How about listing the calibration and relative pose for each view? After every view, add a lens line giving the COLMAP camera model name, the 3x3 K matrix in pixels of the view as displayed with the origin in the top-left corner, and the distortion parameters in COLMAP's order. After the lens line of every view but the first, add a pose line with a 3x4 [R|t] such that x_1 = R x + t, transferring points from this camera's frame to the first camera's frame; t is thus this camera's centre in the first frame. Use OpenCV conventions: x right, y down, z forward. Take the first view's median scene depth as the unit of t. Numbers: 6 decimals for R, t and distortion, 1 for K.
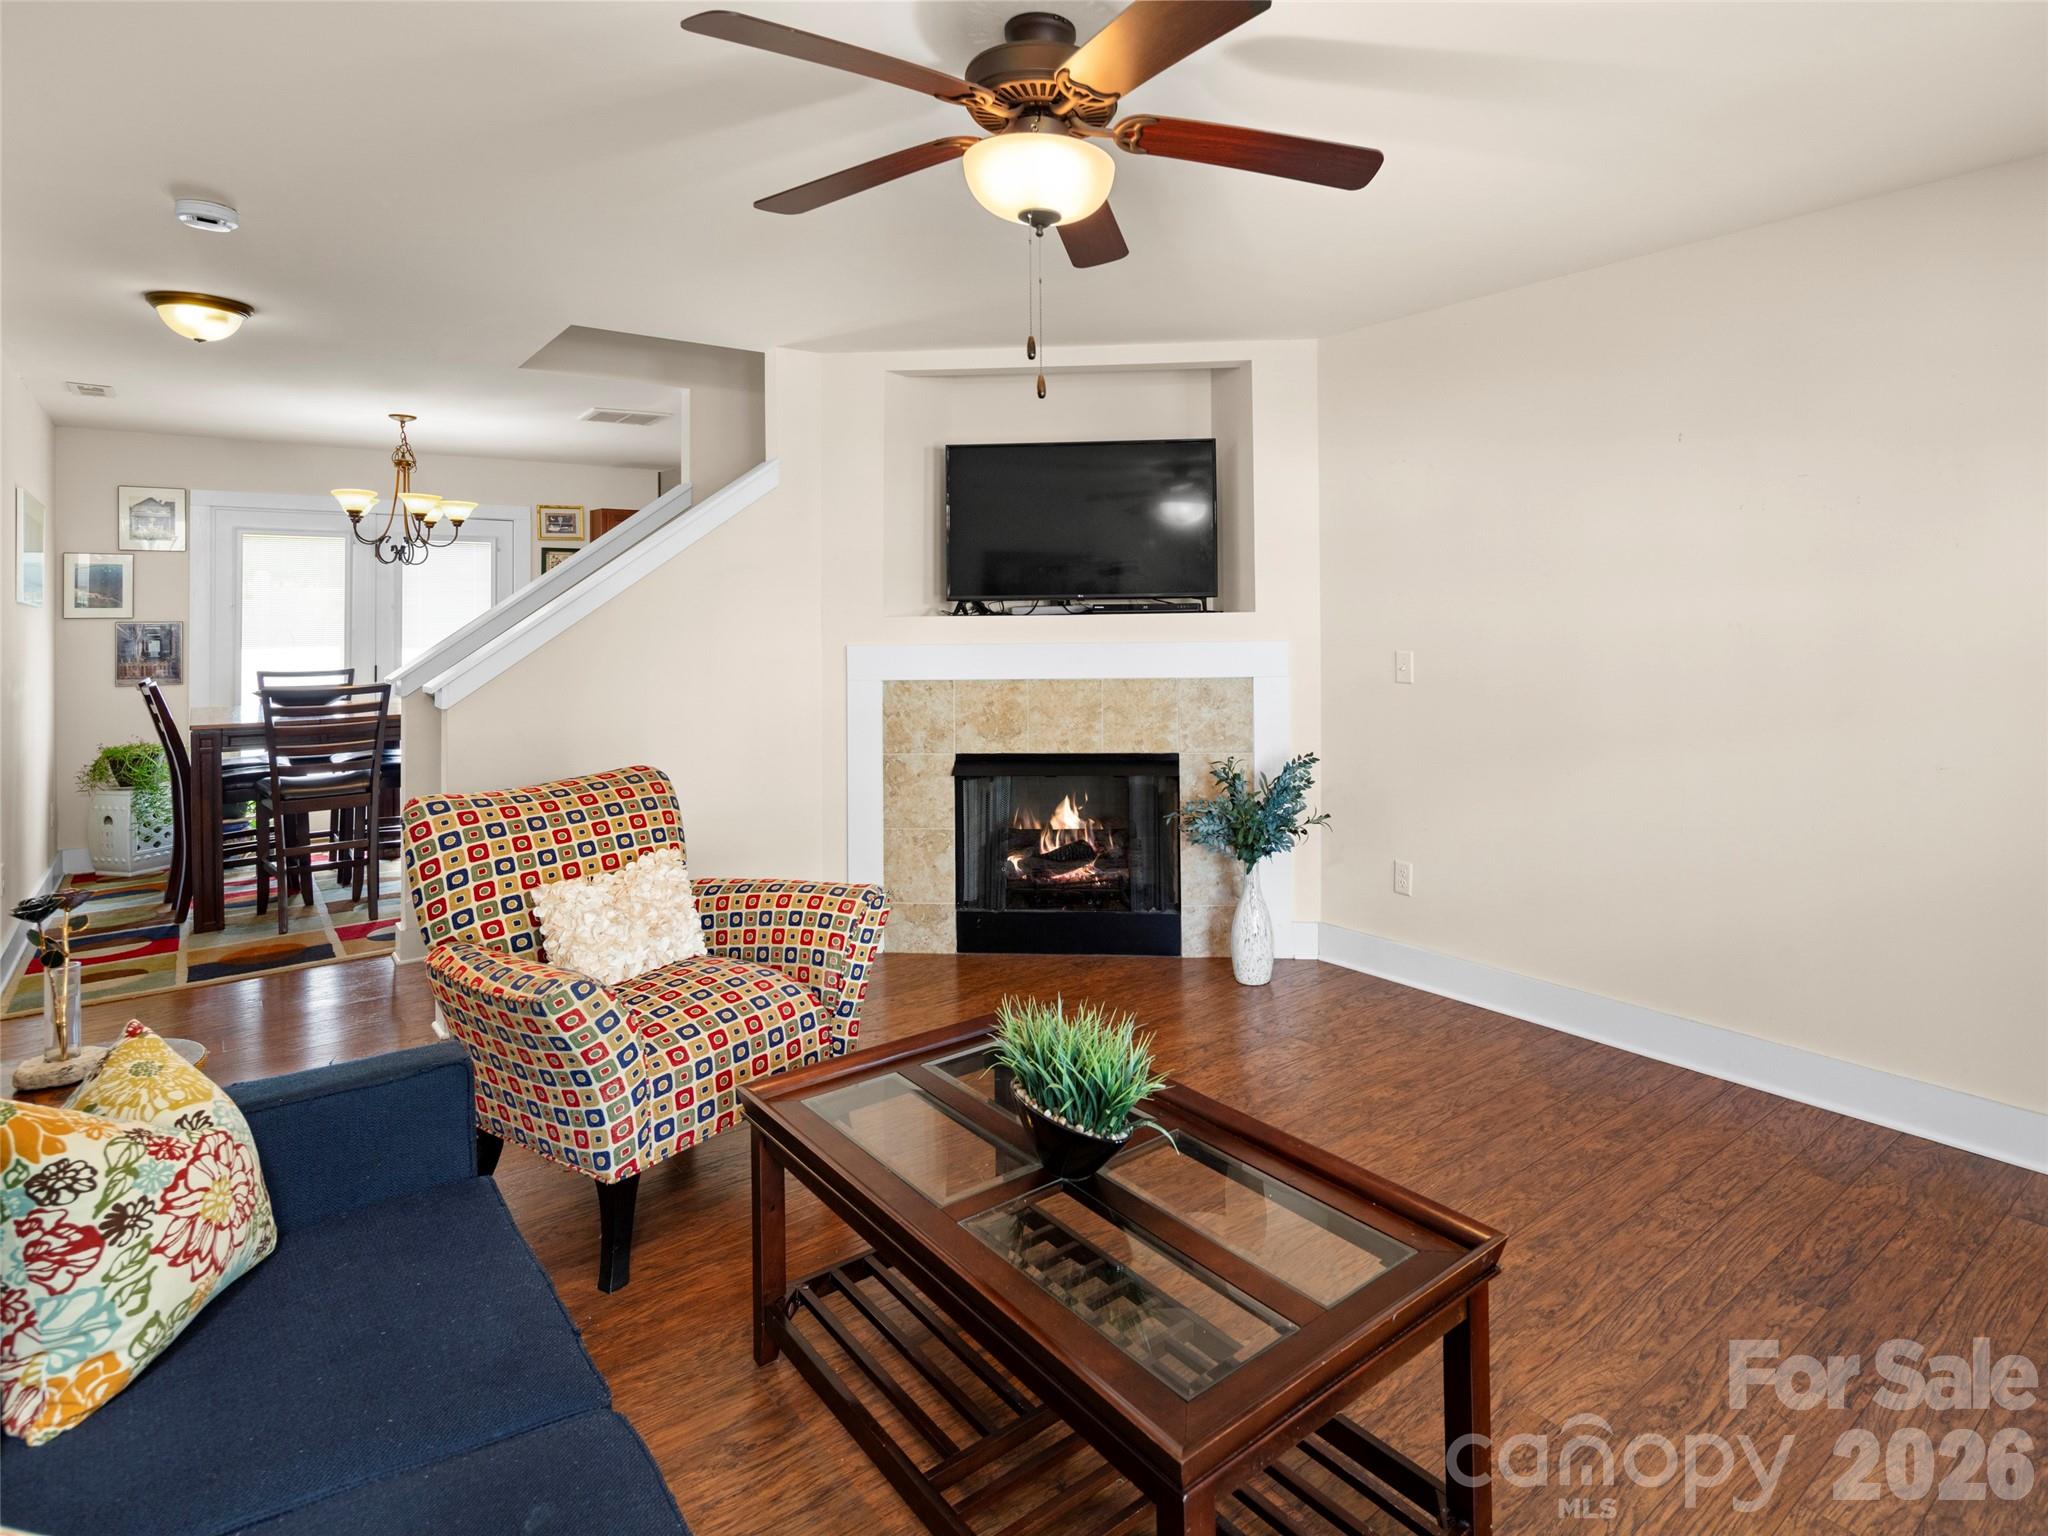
lens RADIAL K [[1093.1, 0, 1076.9], [0, 1093.1, 772.0], [0, 0, 1]] dist [0.001700, -0.000469]
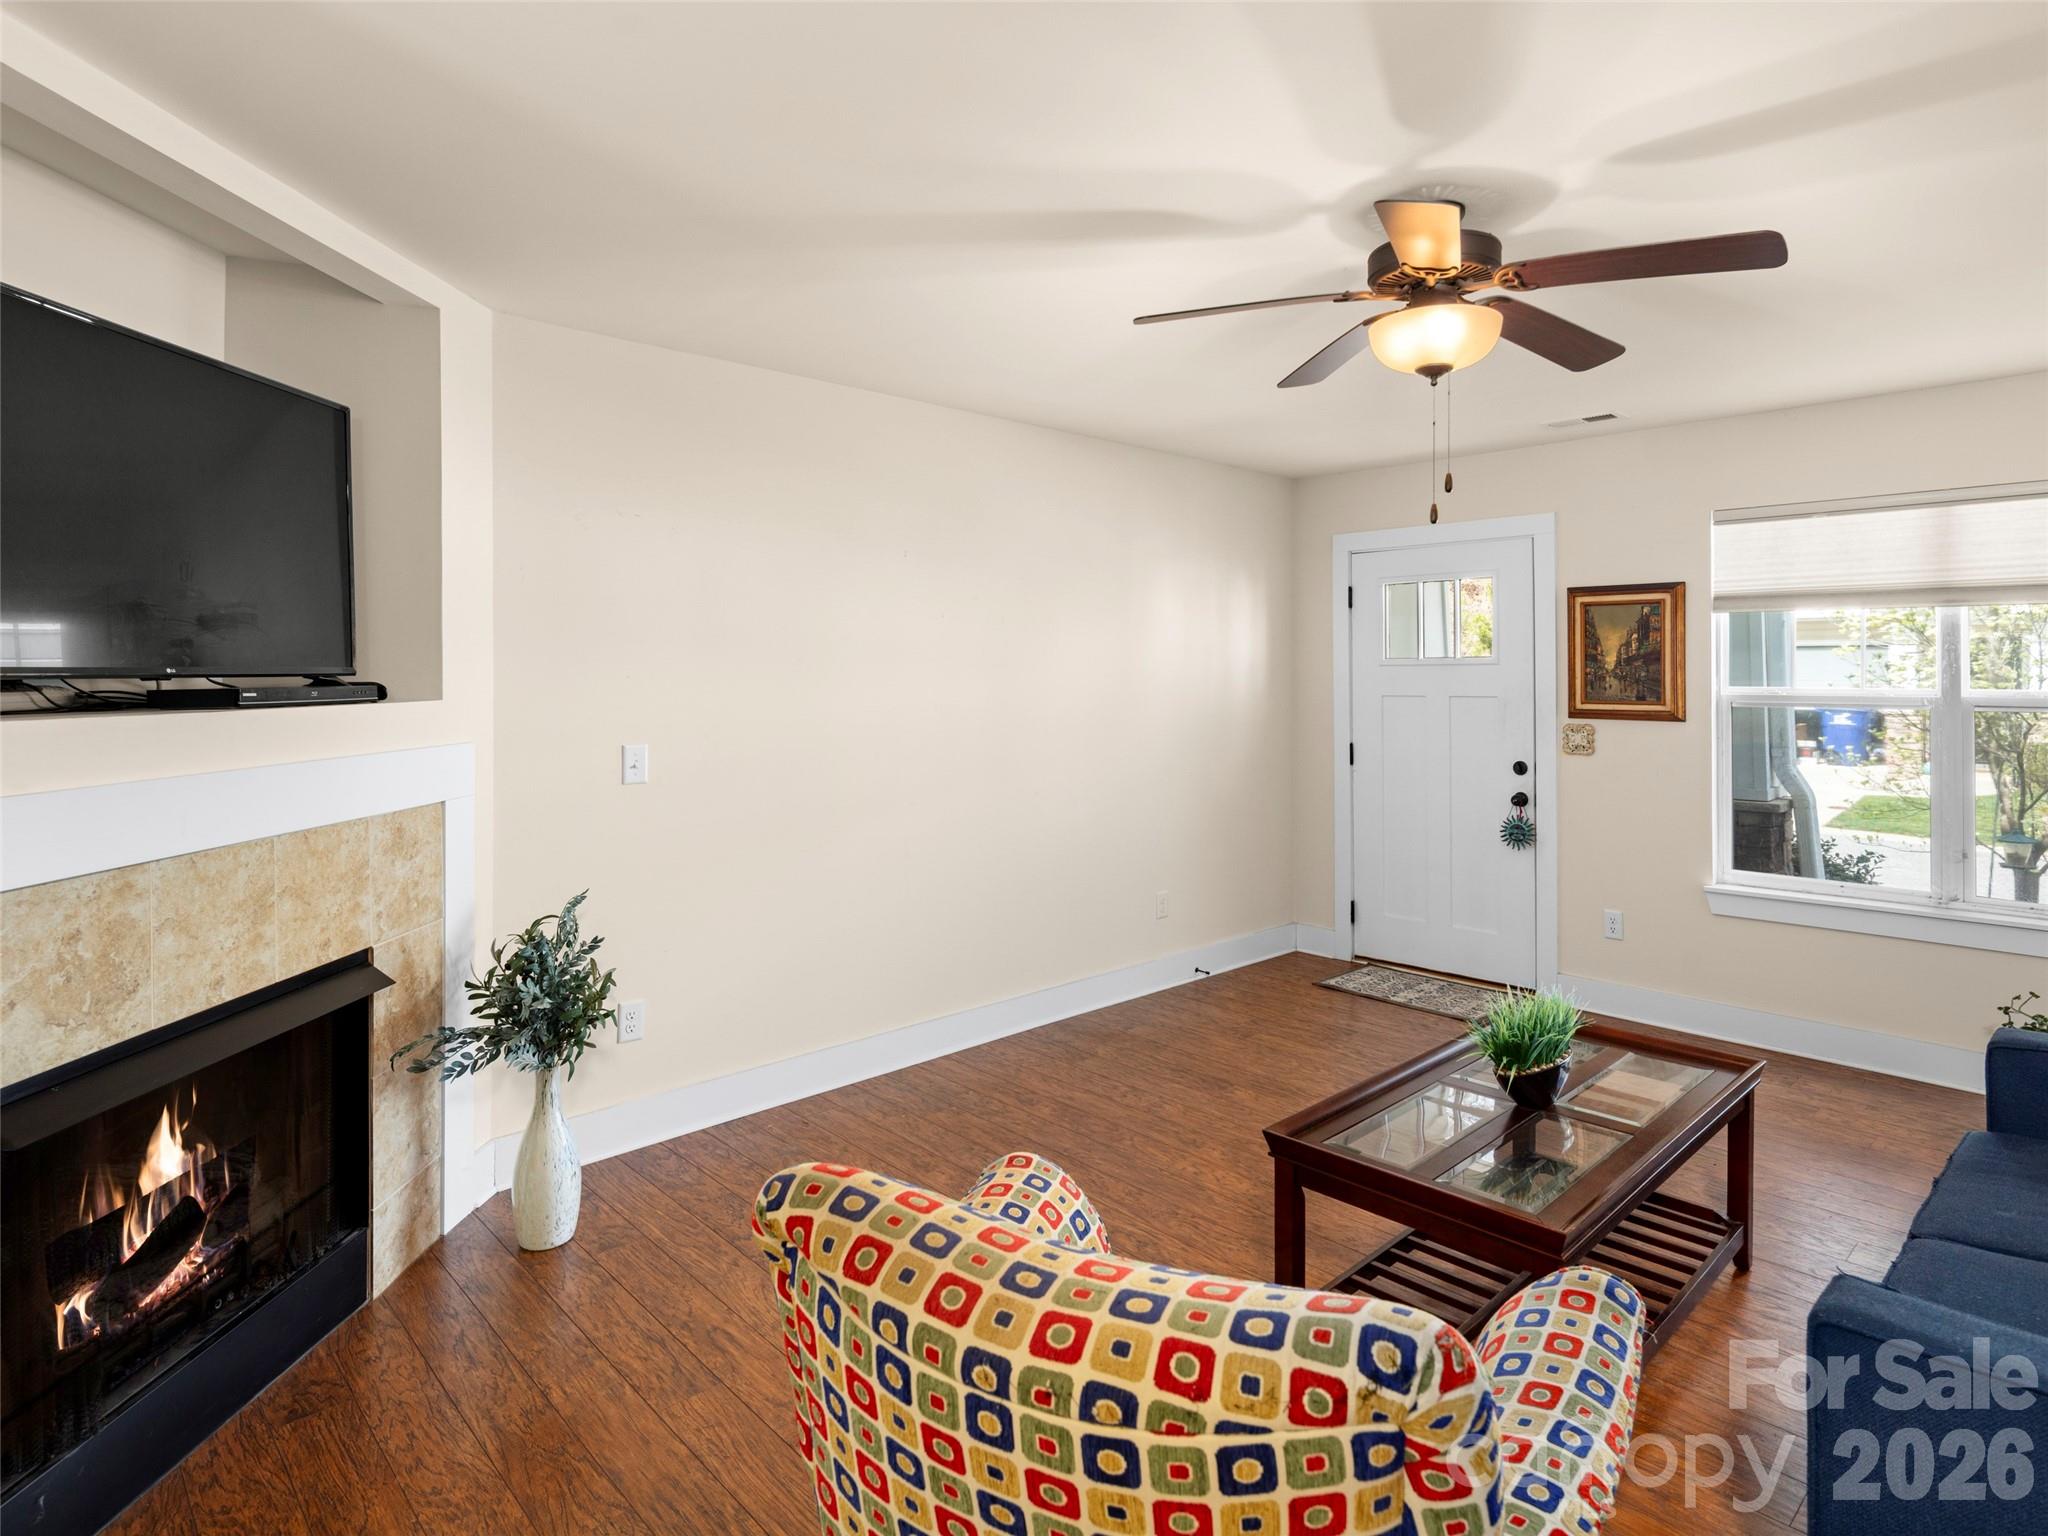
lens RADIAL K [[1084.7, 0, 1019.1], [0, 1084.7, 832.3], [0, 0, 1]] dist [0.001765, -0.000246]
pose [[-0.040847, -0.126769, 0.991091, -0.475585], [0.173594, 0.975933, 0.131985, -0.091804], [-0.983970, 0.177439, -0.017857, 0.663127]]
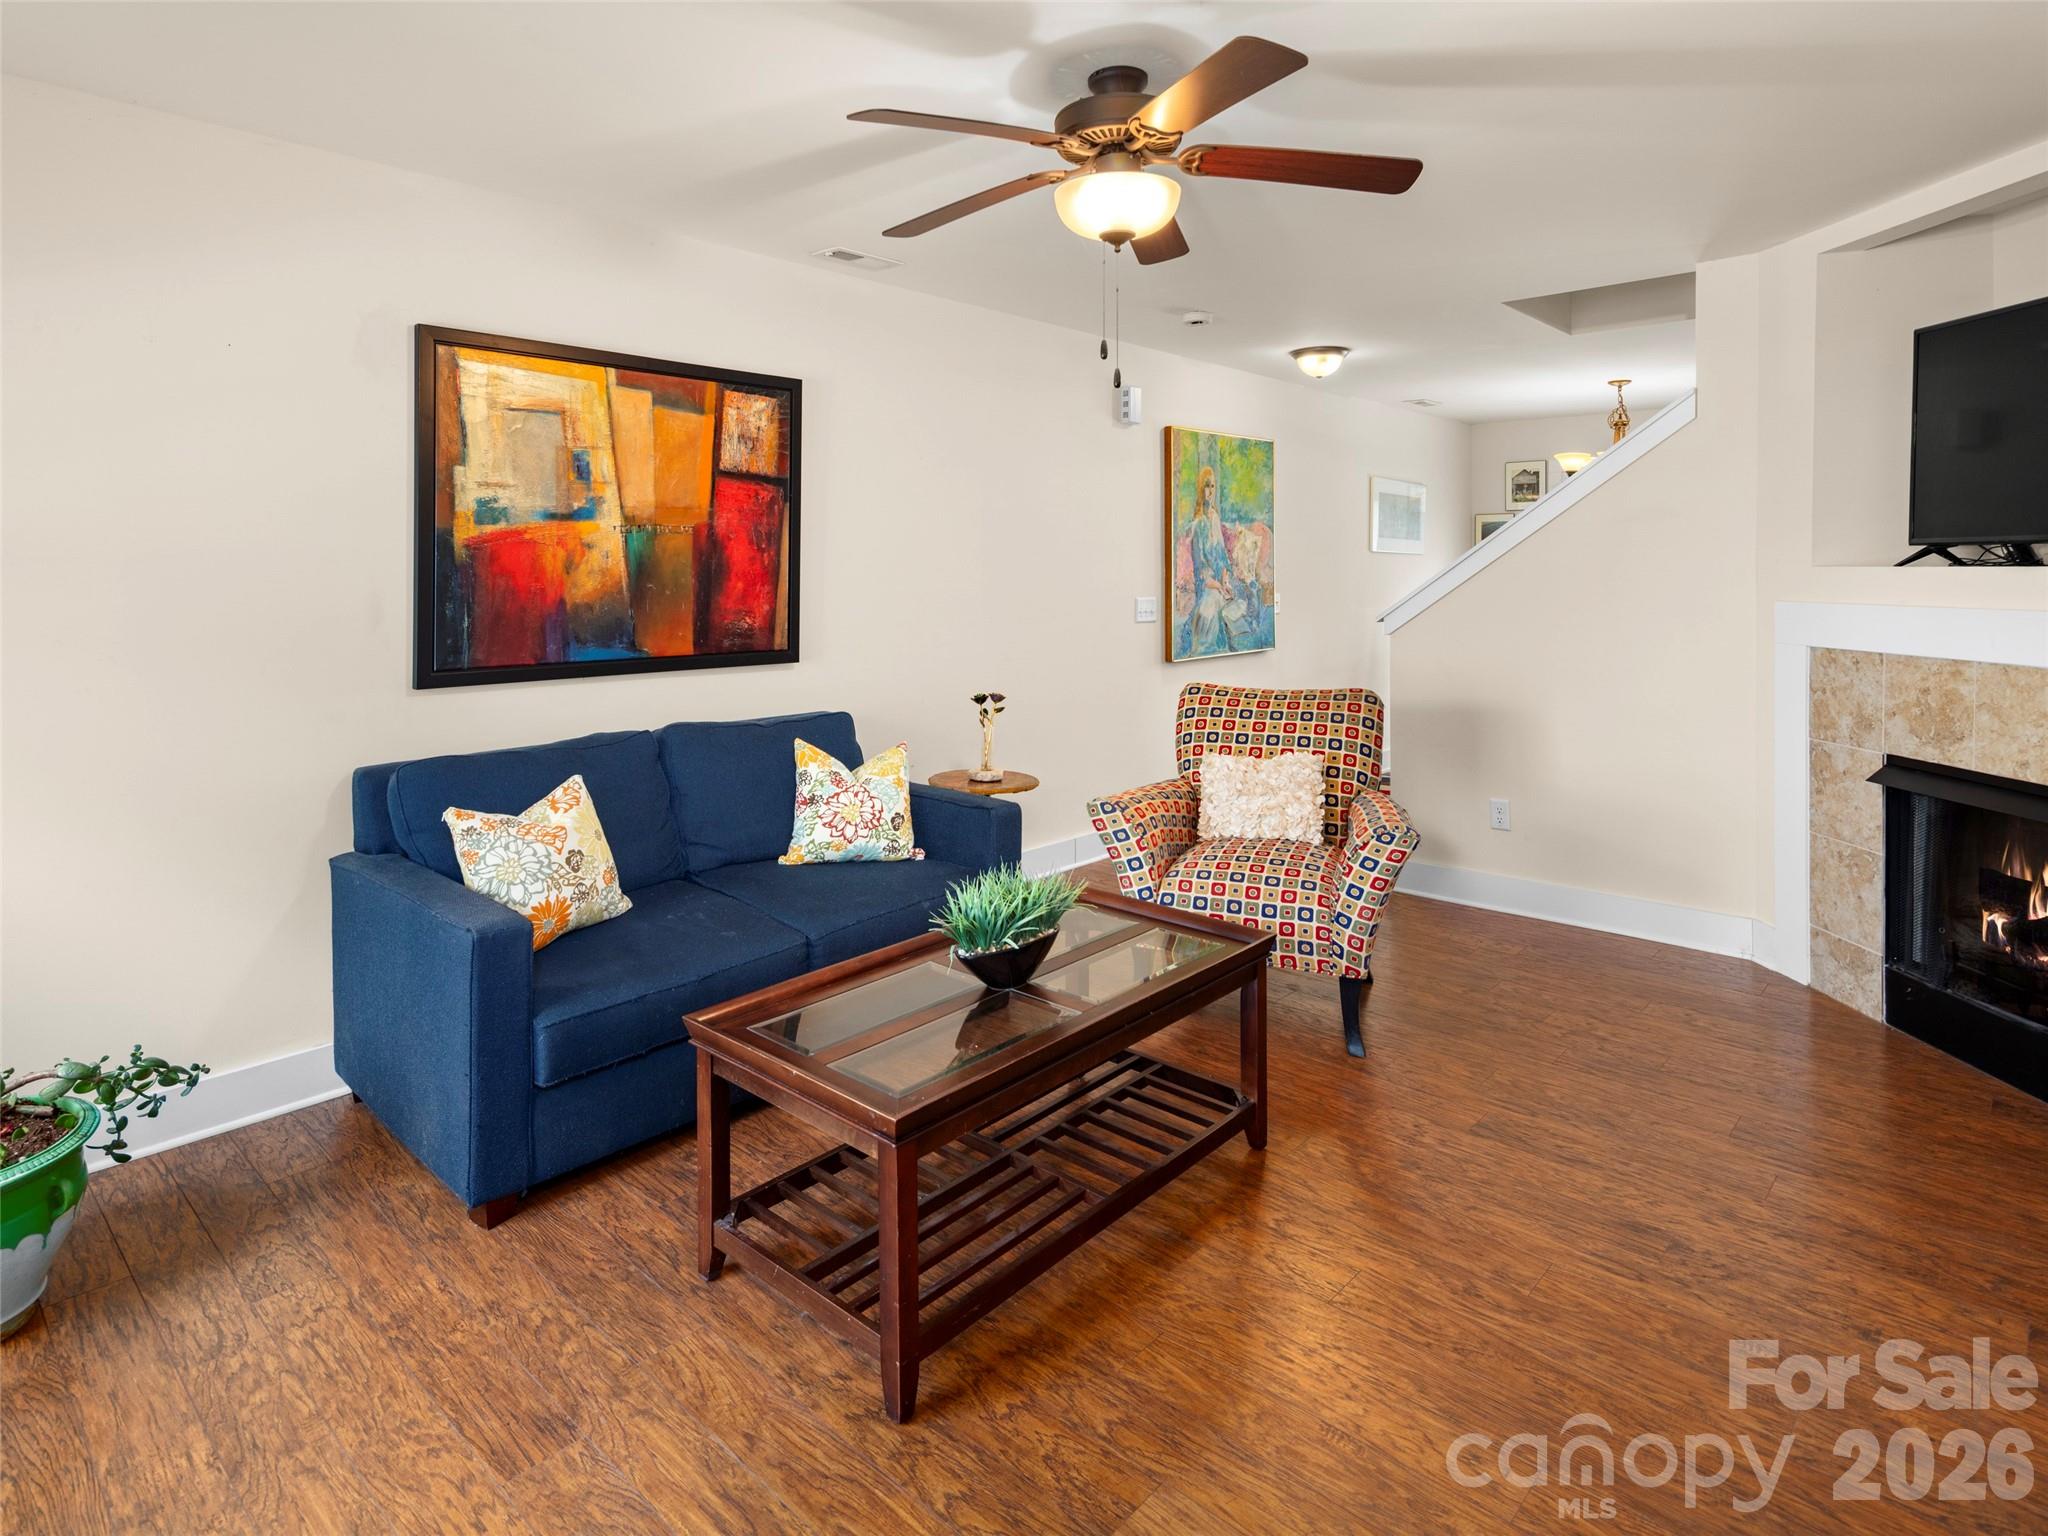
lens RADIAL K [[1093.1, 0, 1076.9], [0, 1093.1, 772.0], [0, 0, 1]] dist [0.001700, -0.000469]
pose [[0.177920, 0.191517, -0.965228, 0.518744], [-0.139417, 0.975890, 0.167934, -0.053546], [0.974119, 0.104690, 0.200331, 0.324005]]
